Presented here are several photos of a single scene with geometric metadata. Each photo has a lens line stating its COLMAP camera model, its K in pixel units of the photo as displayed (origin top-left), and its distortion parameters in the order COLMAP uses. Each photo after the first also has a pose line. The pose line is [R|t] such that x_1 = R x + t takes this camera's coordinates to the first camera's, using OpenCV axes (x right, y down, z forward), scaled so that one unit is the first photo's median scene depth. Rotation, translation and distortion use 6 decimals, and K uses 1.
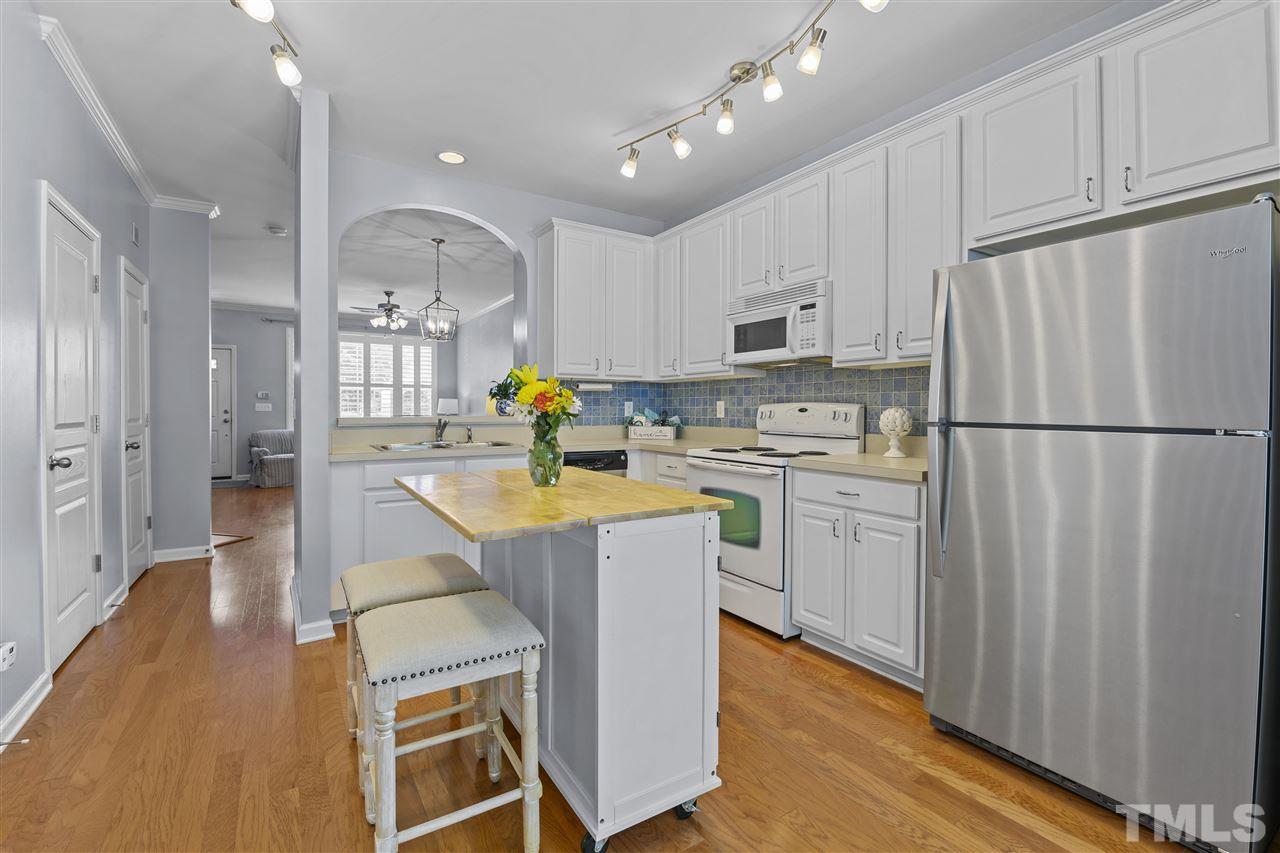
lens RADIAL K [[565.5, 0, 631.9], [0, 565.5, 418.5], [0, 0, 1]] dist [-0.000197, -0.000300]
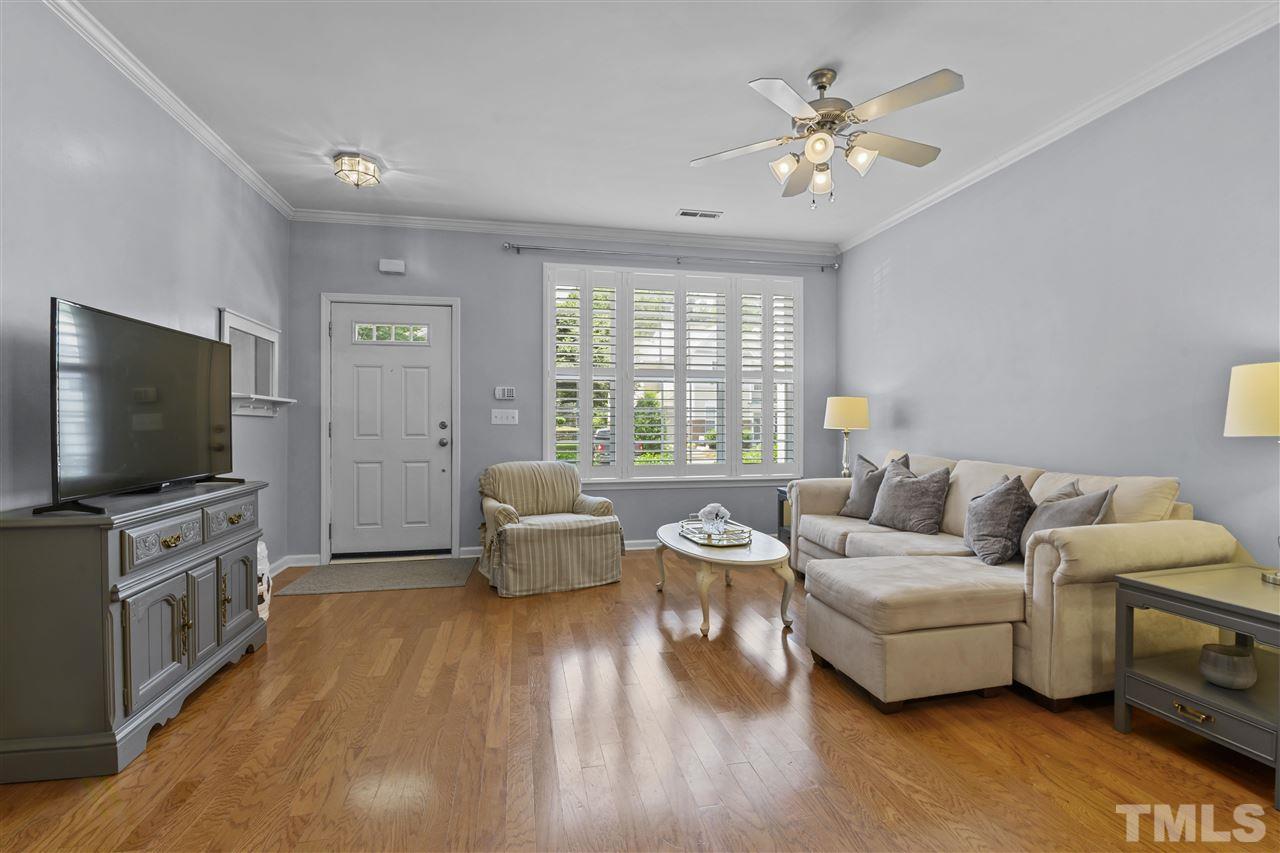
lens RADIAL K [[565.5, 0, 631.9], [0, 565.5, 418.5], [0, 0, 1]] dist [-0.000197, -0.000300]
pose [[0.939157, -0.008025, -0.343393, -0.414794], [-0.001189, 0.999645, -0.026615, -0.005090], [0.343485, 0.025404, 0.938815, 0.630311]]
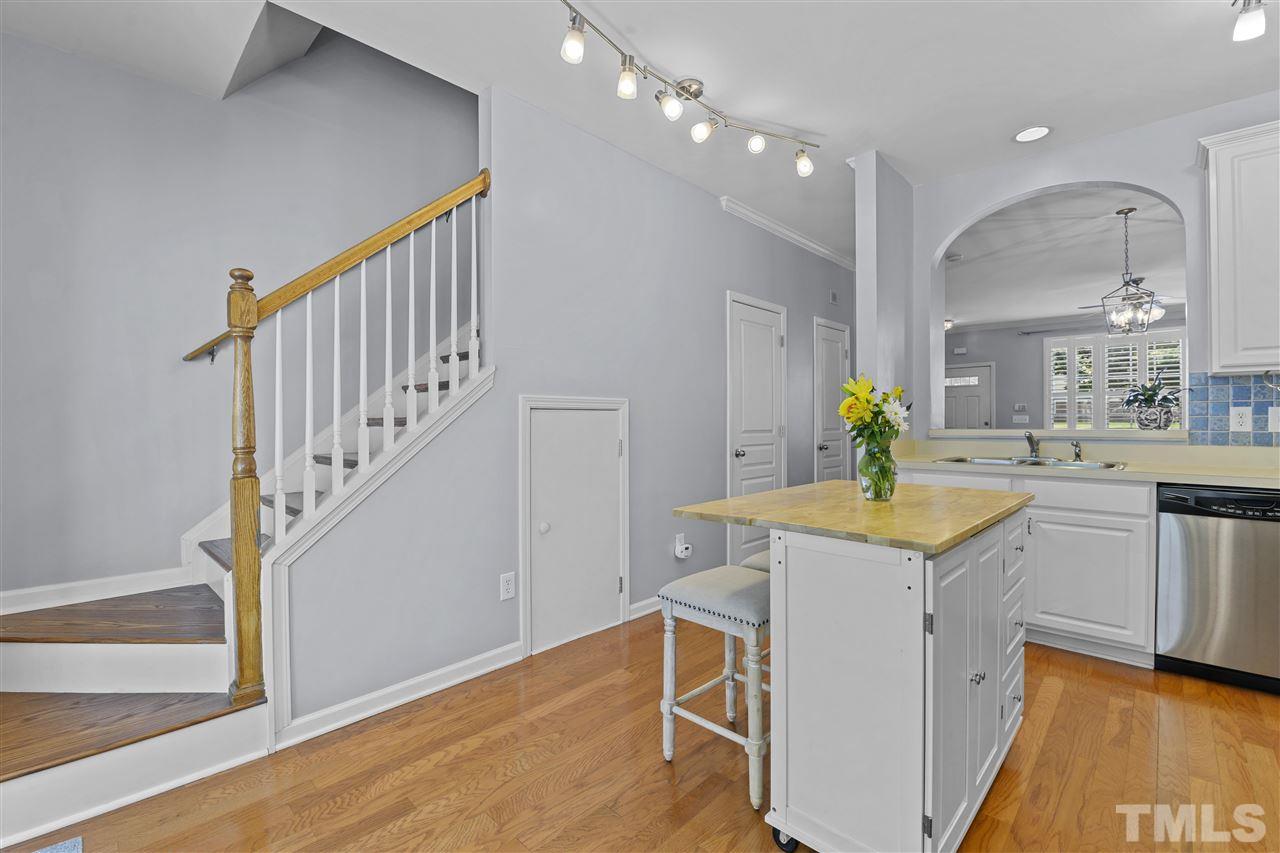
lens RADIAL K [[557.4, 0, 640.0], [0, 557.4, 426.5], [0, 0, 1]] dist [-0.001273, -0.000379]
pose [[0.256004, 0.005911, -0.966658, 0.165732], [-0.013000, 0.999912, 0.002671, -0.000891], [0.966588, 0.011882, 0.256058, 0.088779]]
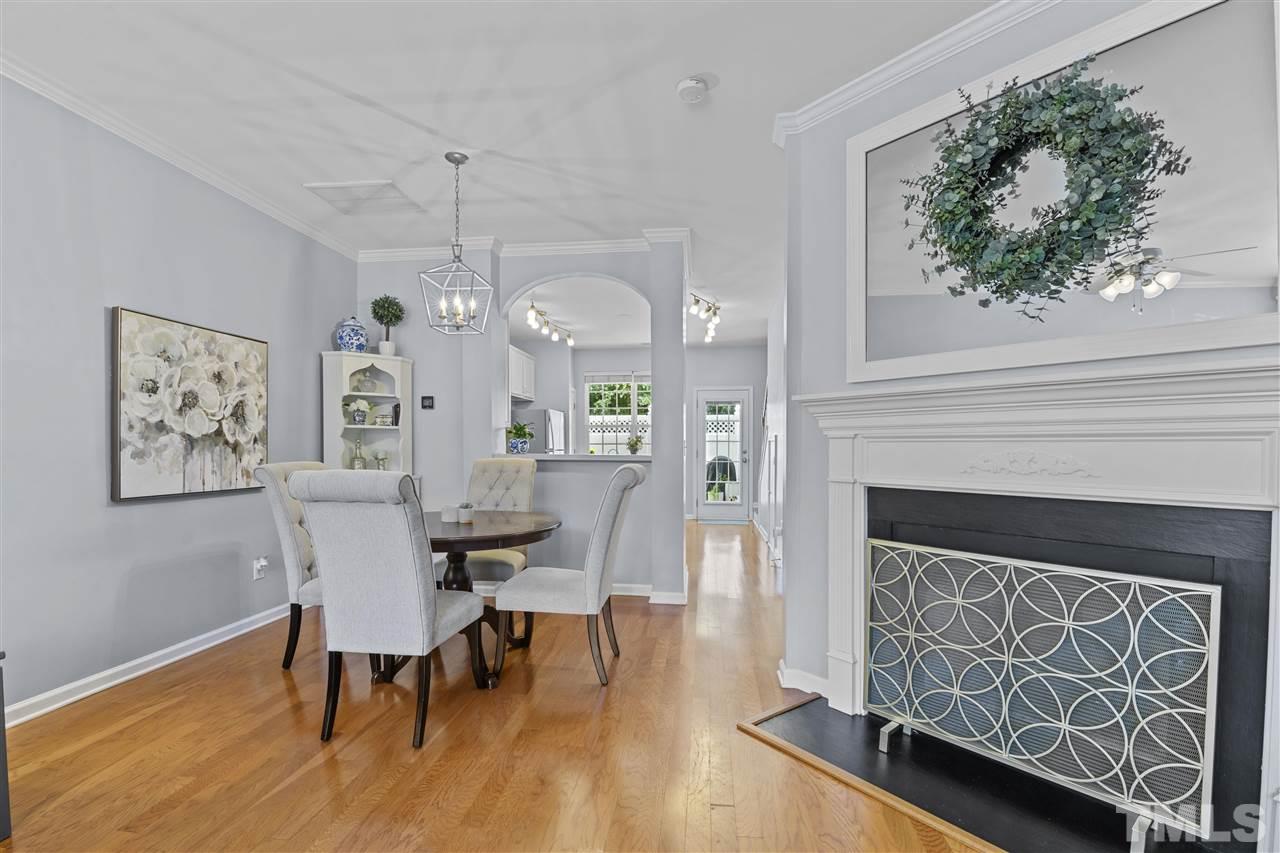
lens RADIAL K [[568.3, 0, 642.1], [0, 568.3, 453.0], [0, 0, 1]] dist [-0.012345, -0.000405]
pose [[-0.781588, -0.008333, 0.623739, -0.570190], [0.008426, 0.999679, 0.023914, -0.018289], [-0.623738, 0.023946, -0.781267, 0.897929]]
